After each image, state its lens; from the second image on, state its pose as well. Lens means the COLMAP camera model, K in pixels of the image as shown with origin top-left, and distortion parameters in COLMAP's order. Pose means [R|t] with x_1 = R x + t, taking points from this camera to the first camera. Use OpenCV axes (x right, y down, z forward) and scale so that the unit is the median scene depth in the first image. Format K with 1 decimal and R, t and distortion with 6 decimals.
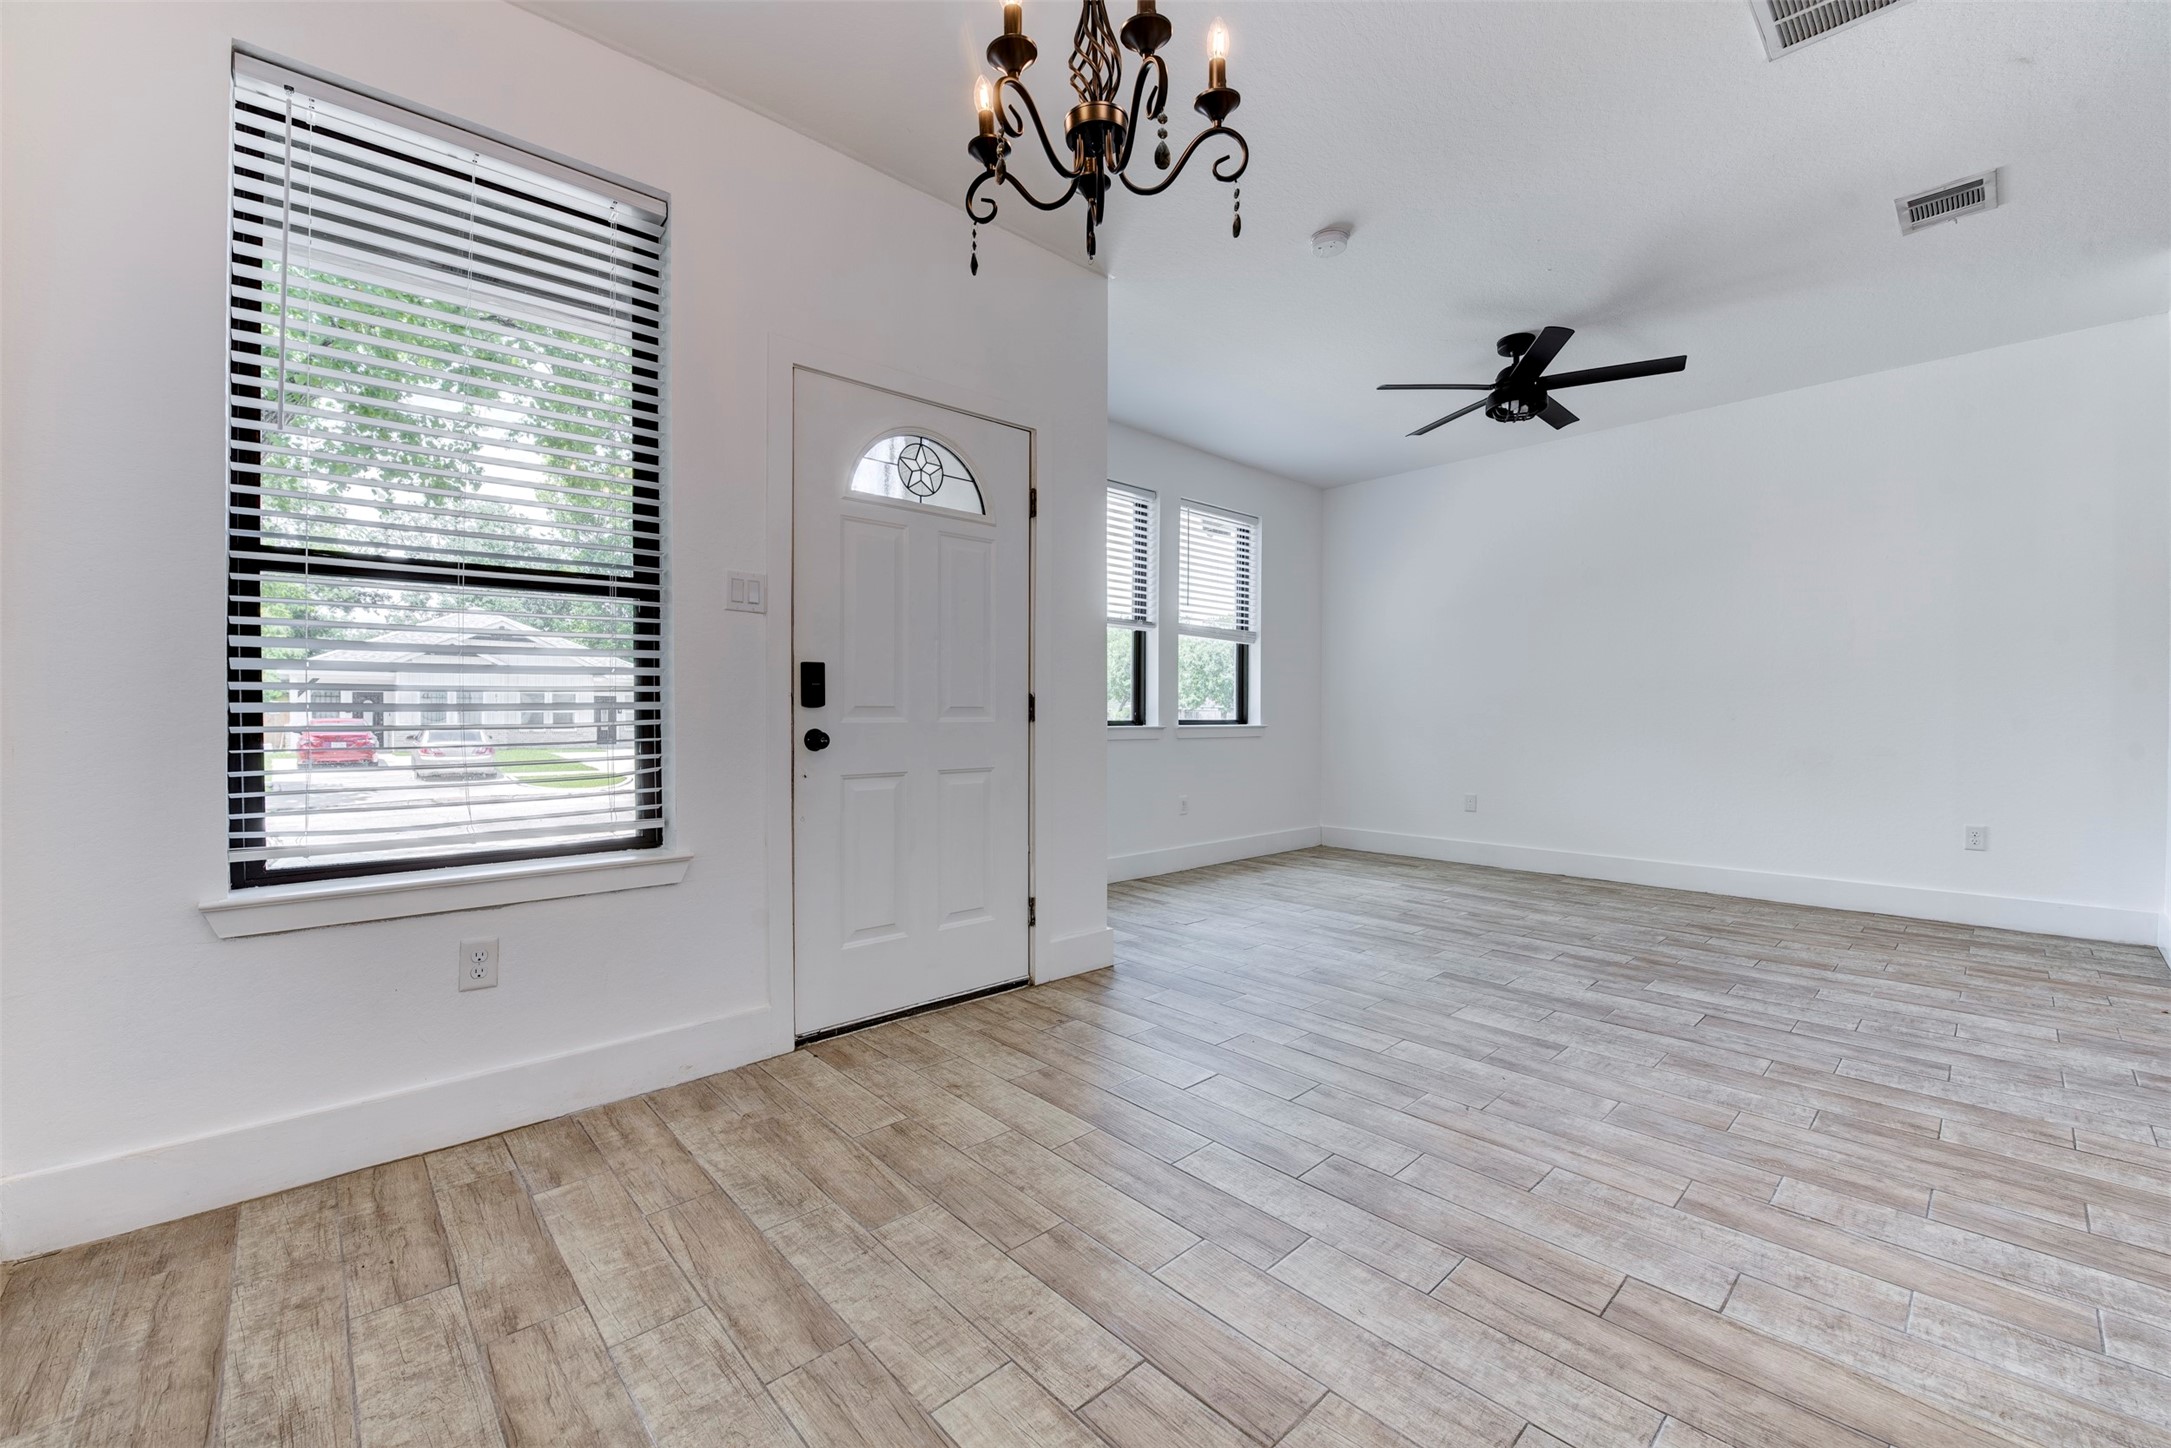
lens RADIAL K [[866.1, 0, 1083.9], [0, 866.1, 717.5], [0, 0, 1]] dist [-0.015695, -0.001499]
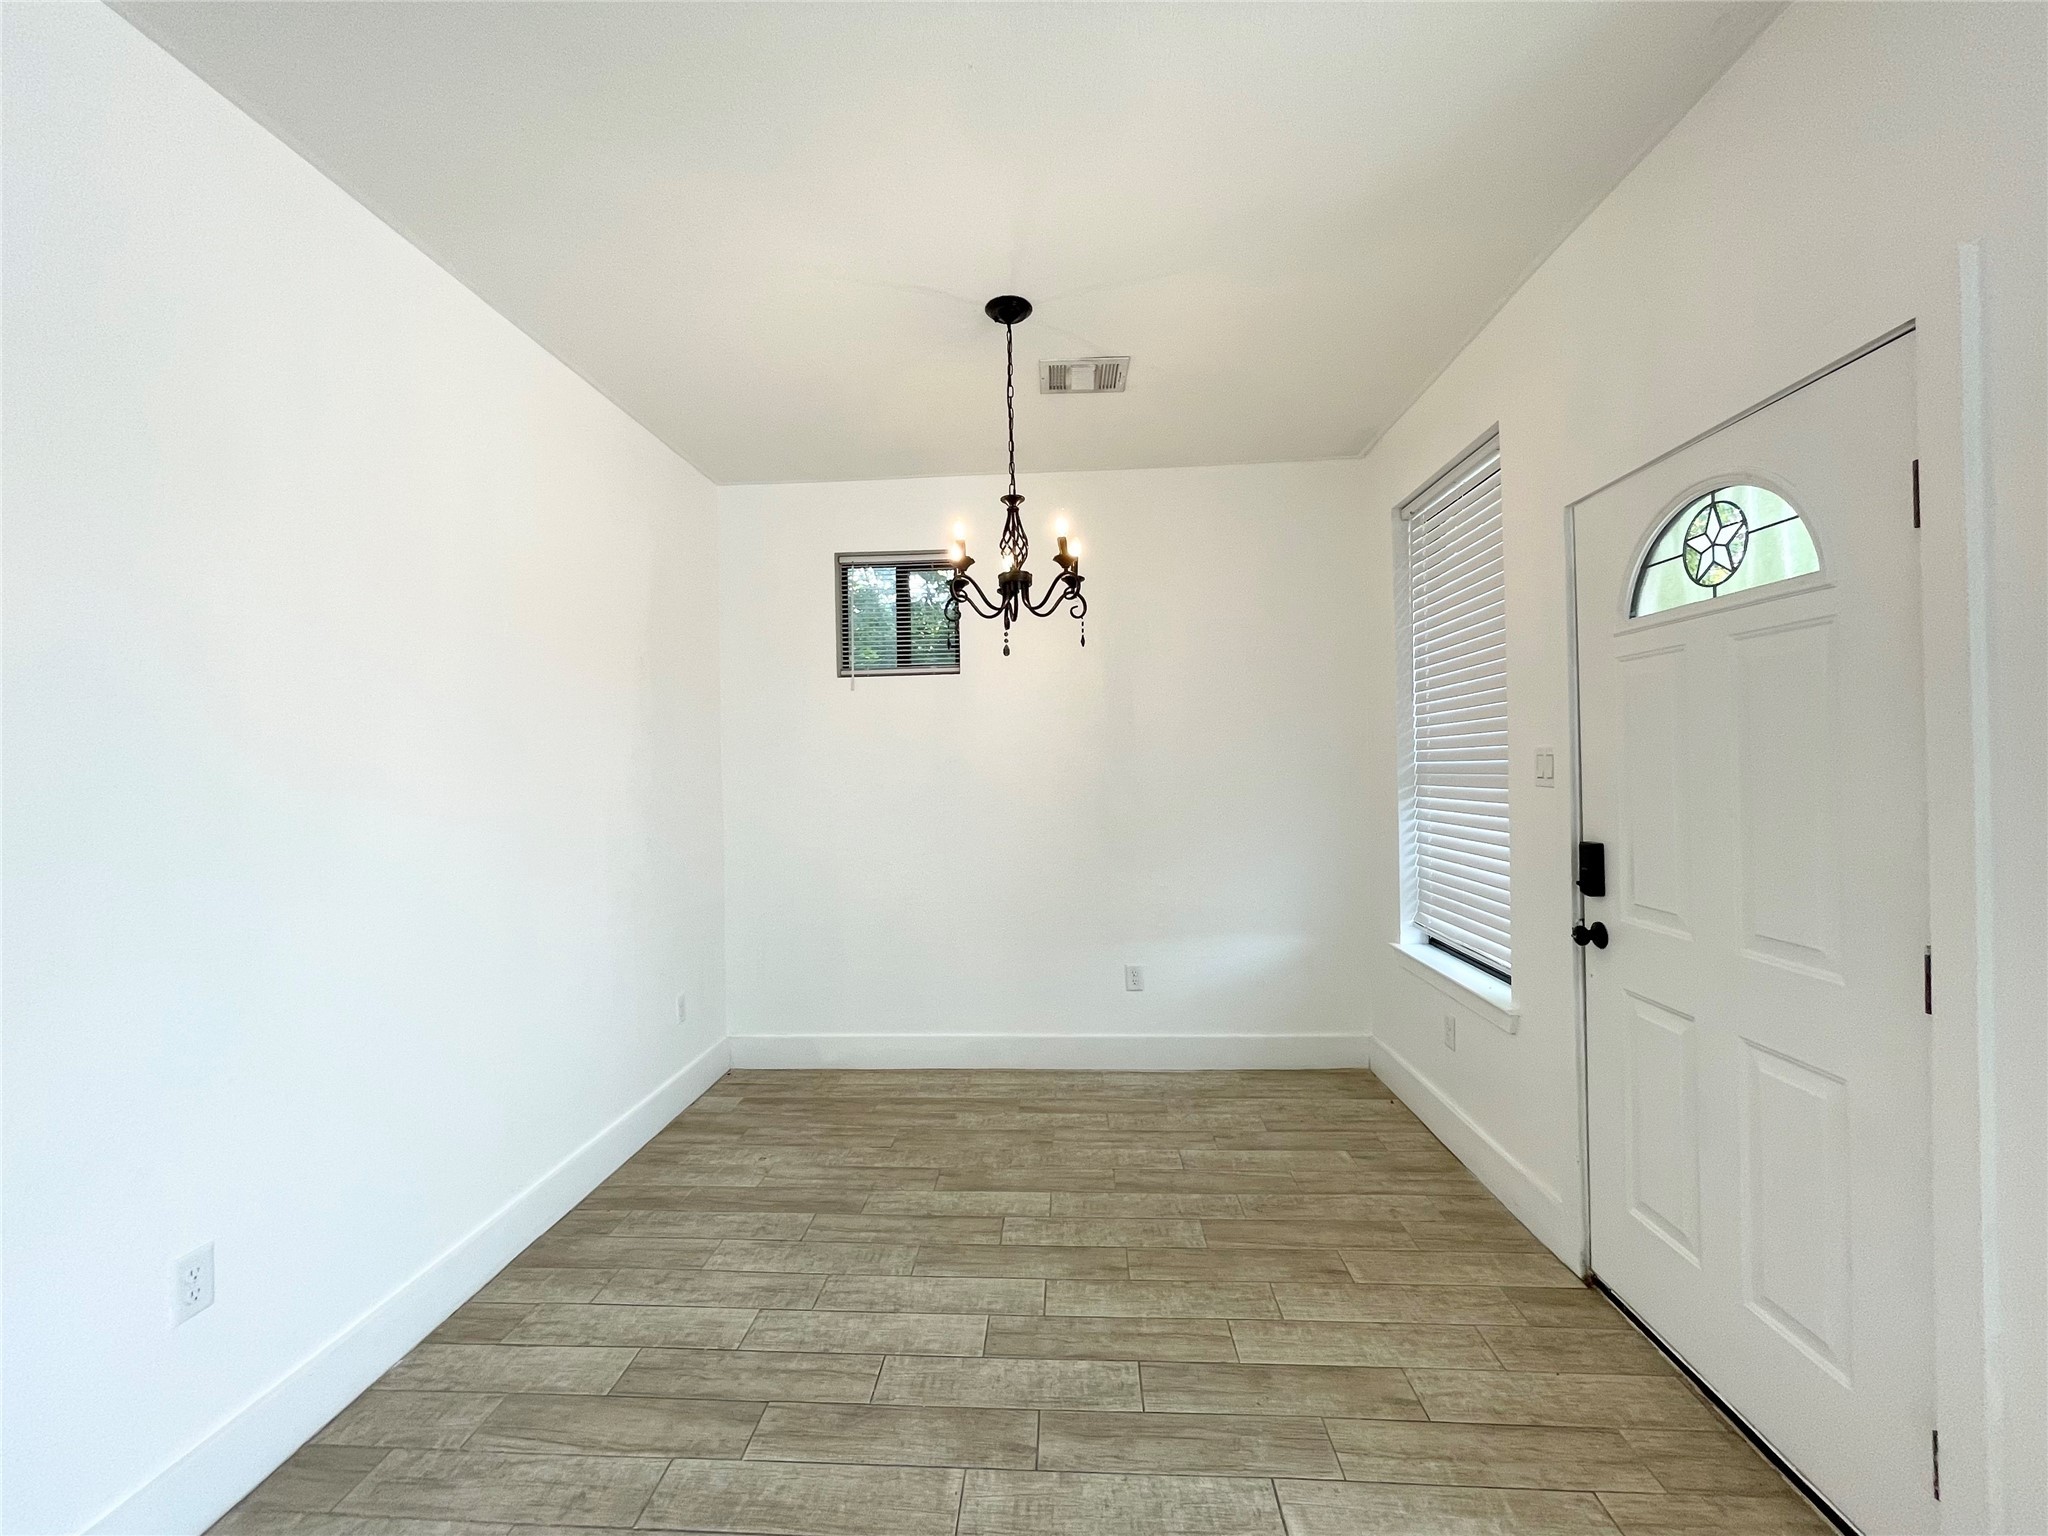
lens RADIAL K [[831.9, 0, 1018.7], [0, 831.9, 765.5], [0, 0, 1]] dist [-0.003461, 0.000159]
pose [[-0.721572, 0.012841, -0.692220, 0.741311], [0.014565, 0.999888, 0.003366, -0.170603], [0.692186, -0.007654, -0.721679, 1.358685]]
